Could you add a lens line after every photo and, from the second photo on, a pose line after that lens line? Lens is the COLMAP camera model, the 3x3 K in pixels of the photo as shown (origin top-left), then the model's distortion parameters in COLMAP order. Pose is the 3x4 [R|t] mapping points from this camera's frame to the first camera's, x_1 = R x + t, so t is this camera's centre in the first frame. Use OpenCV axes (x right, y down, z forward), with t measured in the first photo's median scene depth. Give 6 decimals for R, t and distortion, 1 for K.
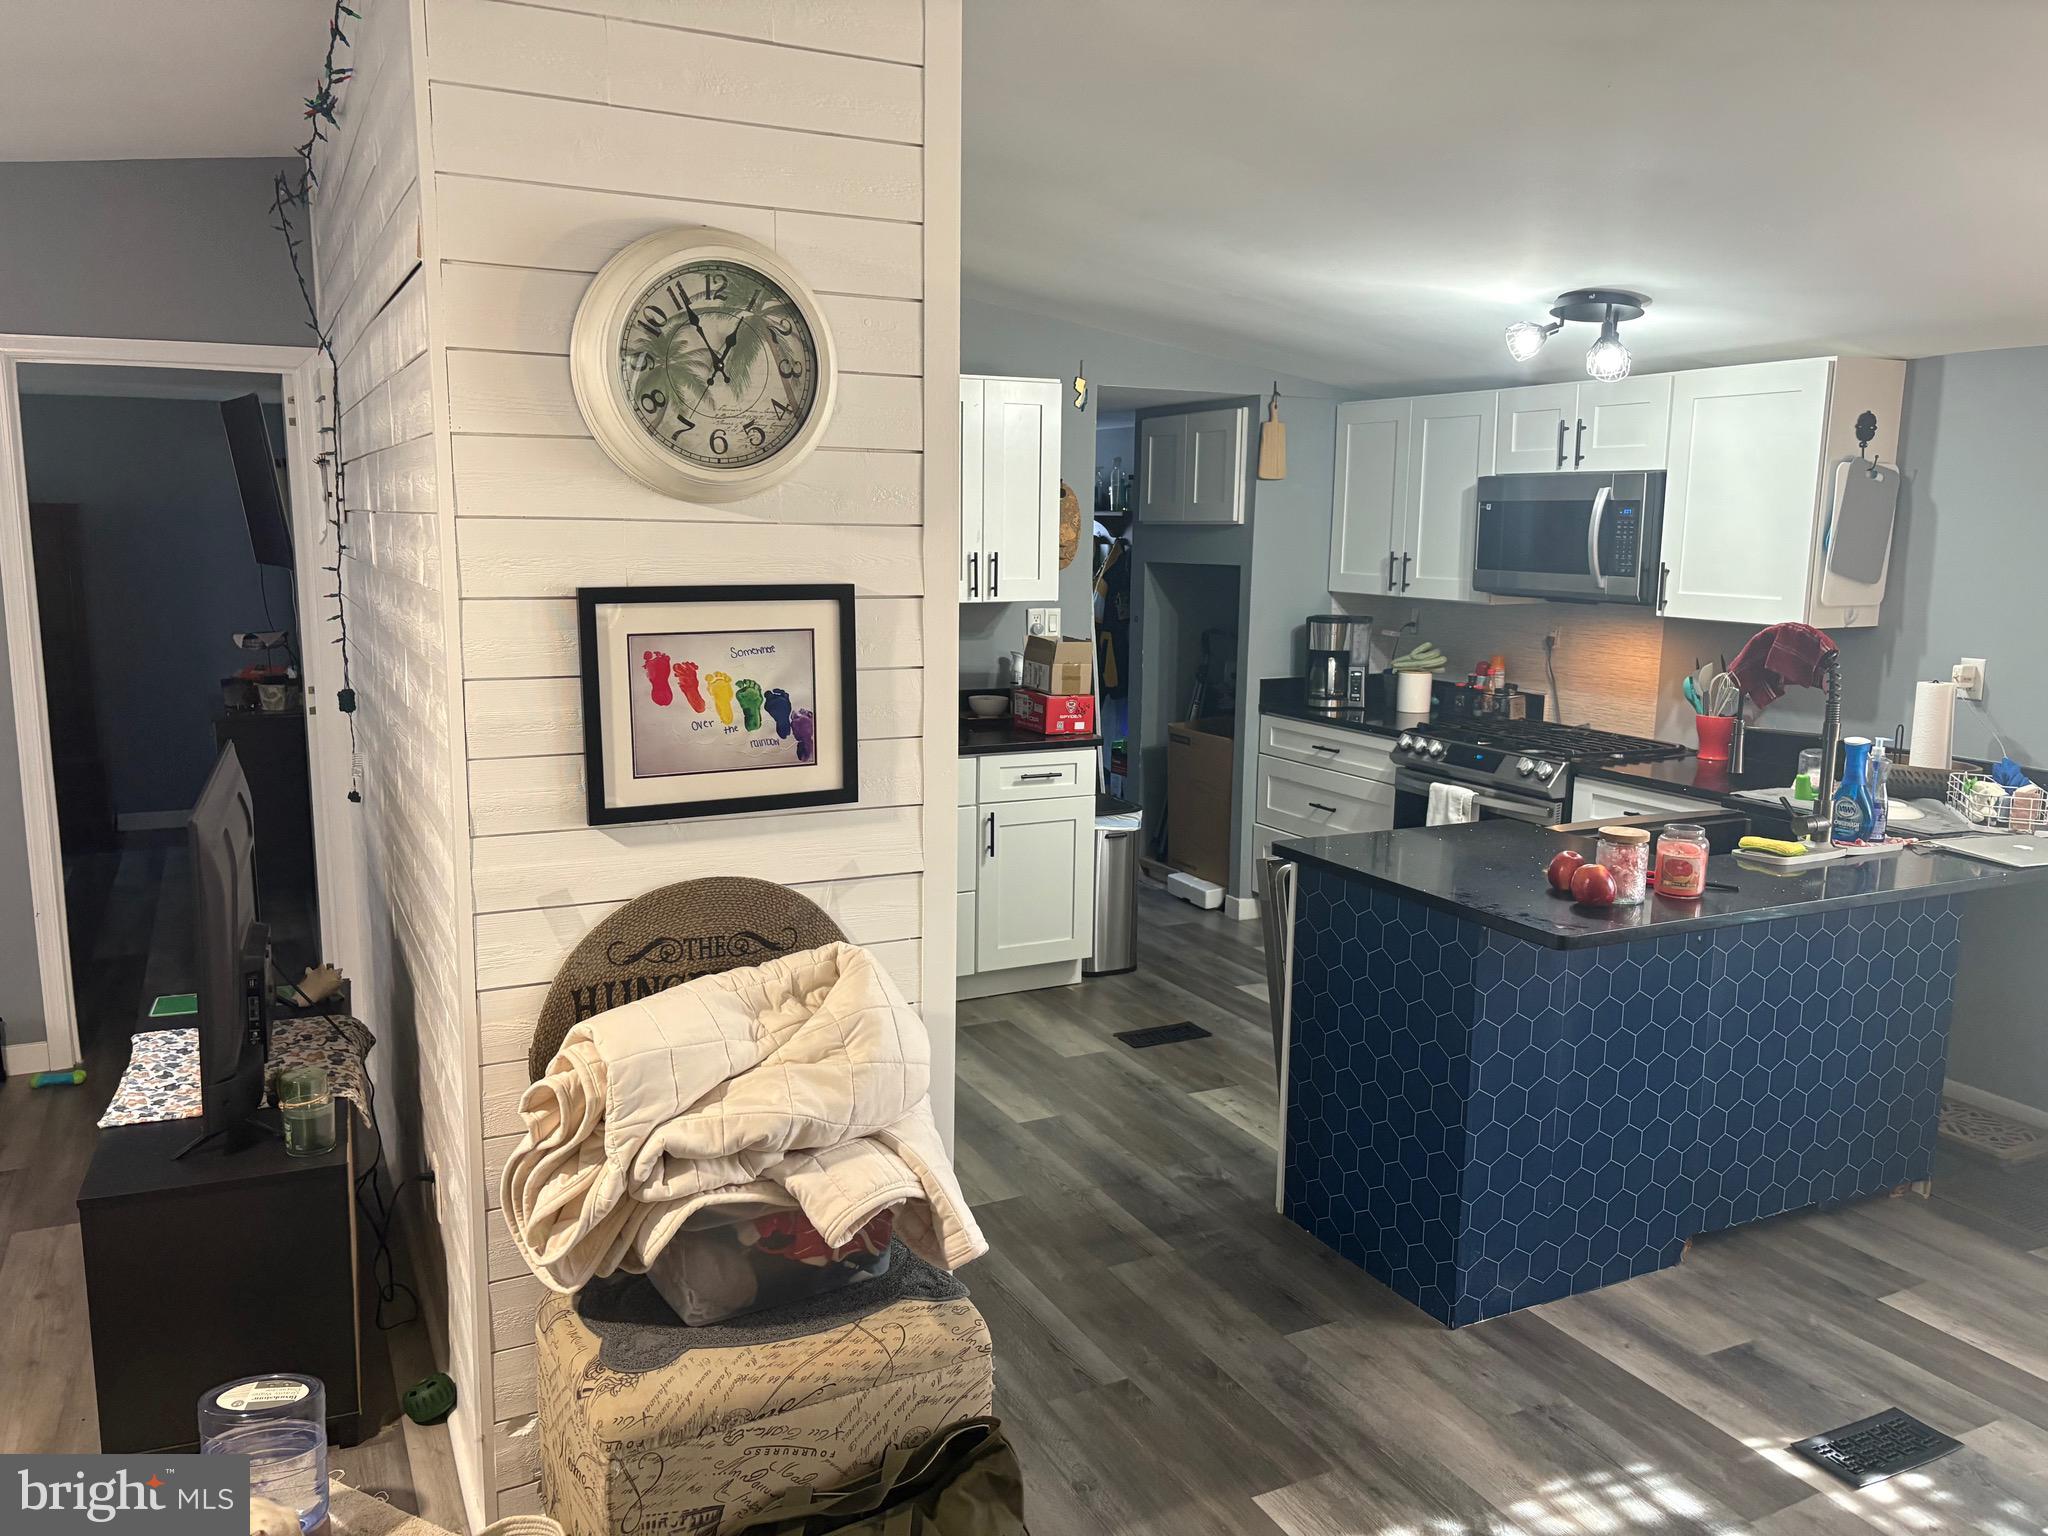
lens RADIAL K [[1549.6, 0, 1024.1], [0, 1549.6, 768.5], [0, 0, 1]] dist [0.003530, 0.001936]
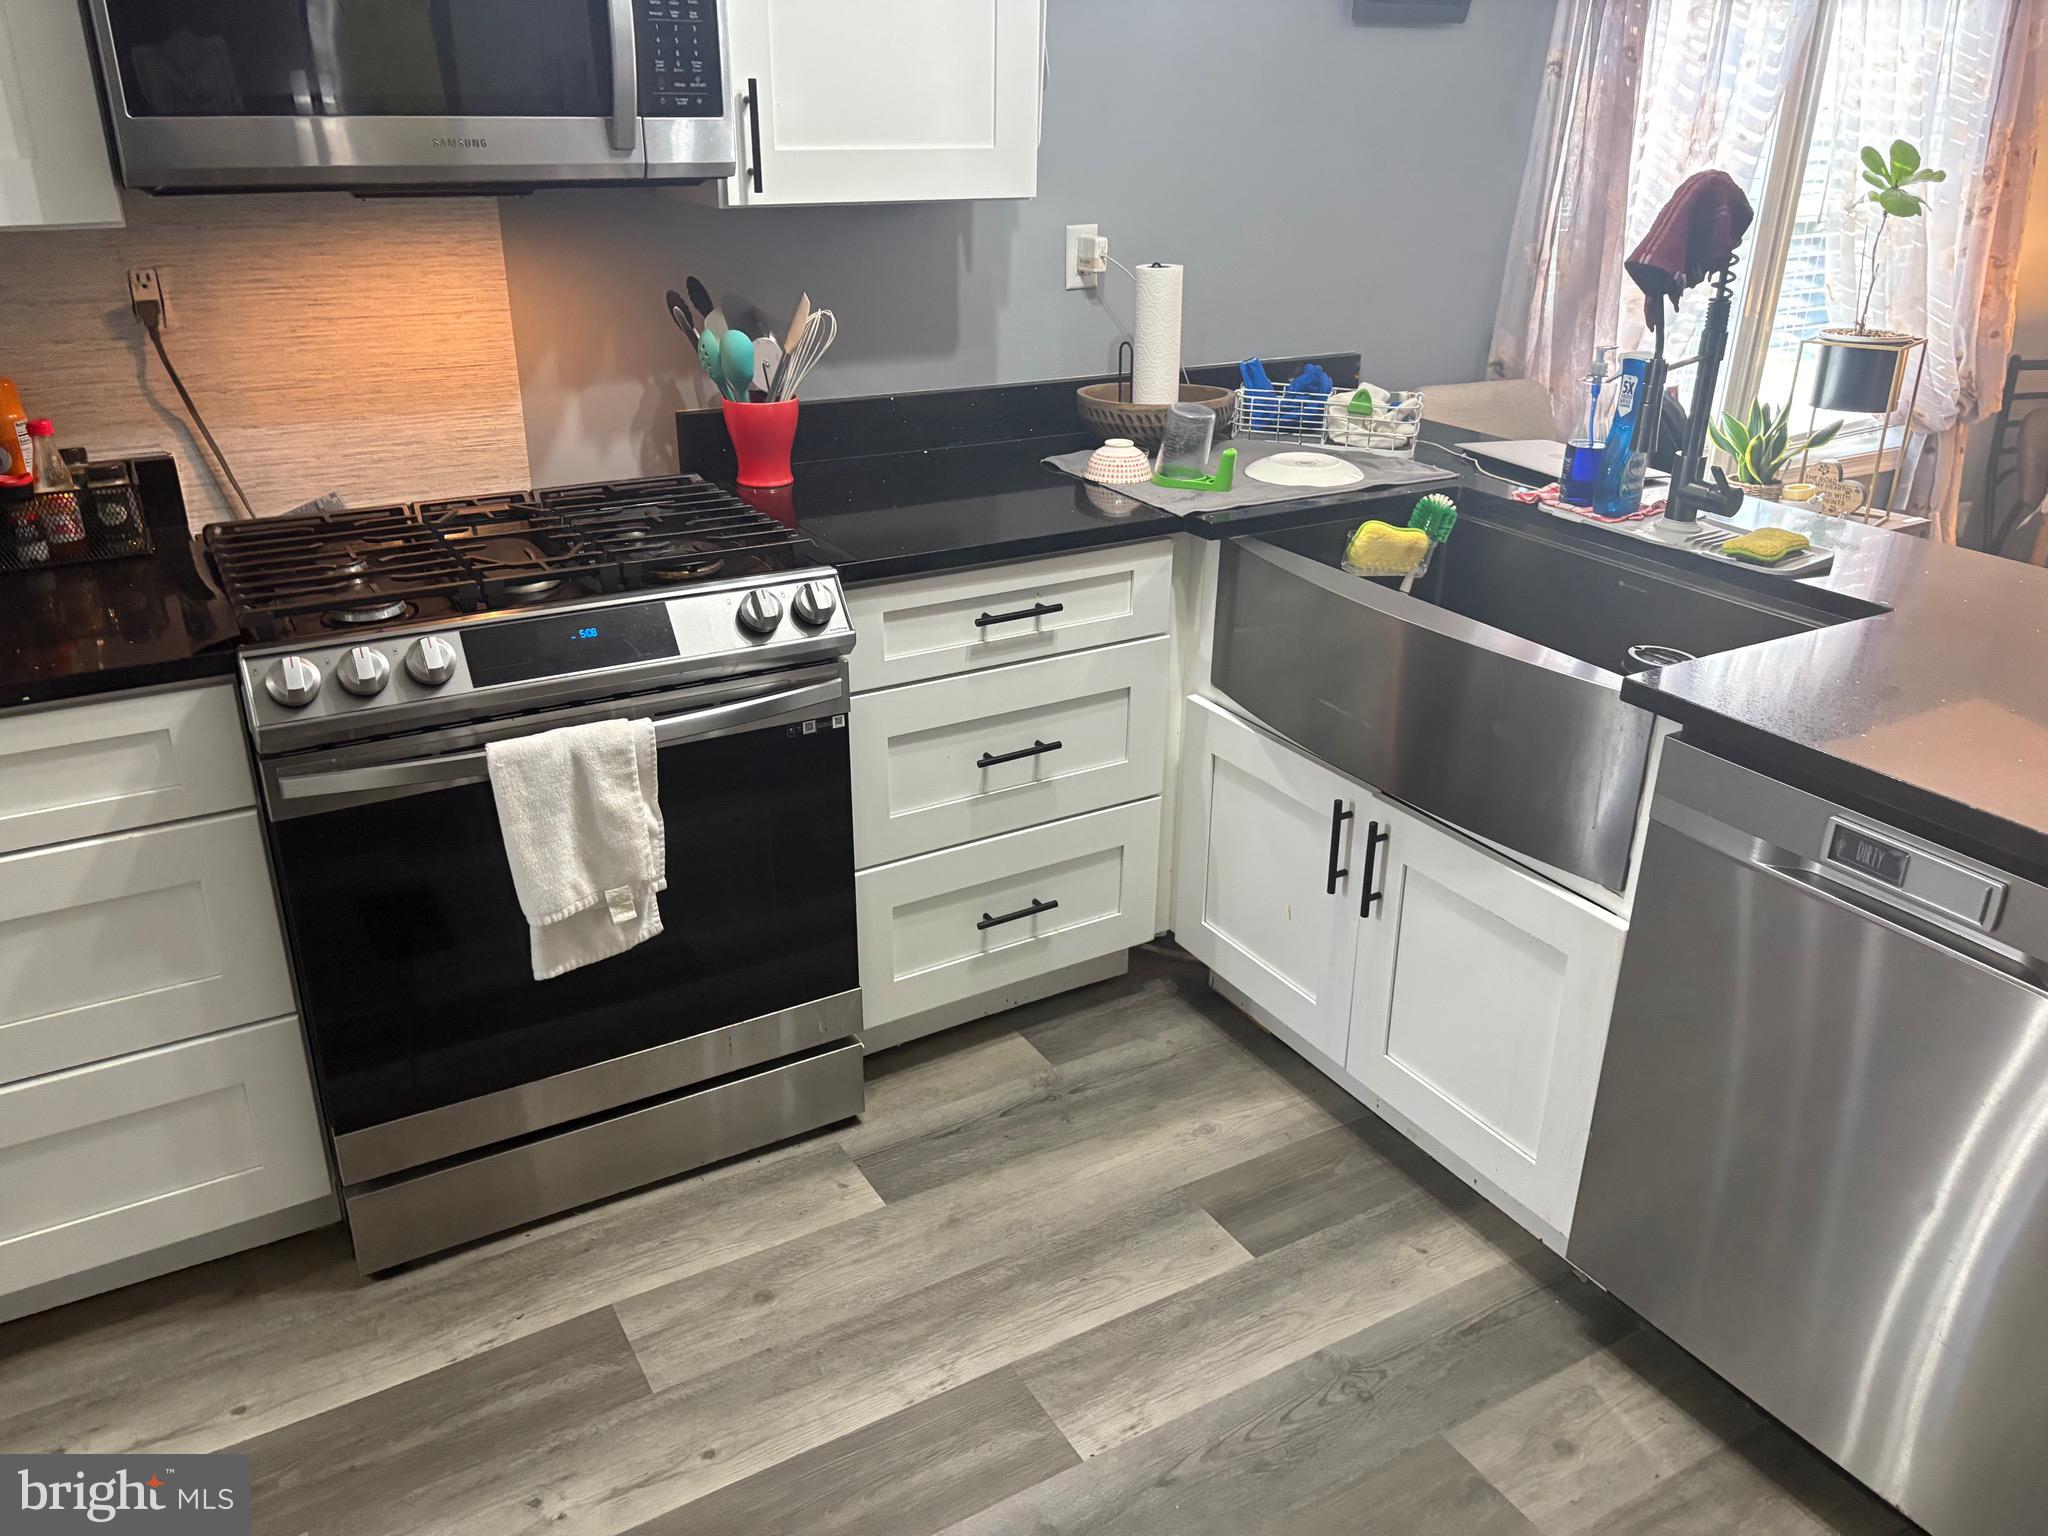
lens RADIAL K [[1549.6, 0, 1022.0], [0, 1549.6, 766.6], [0, 0, 1]] dist [0.003530, 0.001936]
pose [[-0.074620, -0.399103, 0.913865, -0.068619], [0.158506, 0.900022, 0.406000, -0.107039], [-0.984534, 0.175149, -0.003899, 0.851190]]
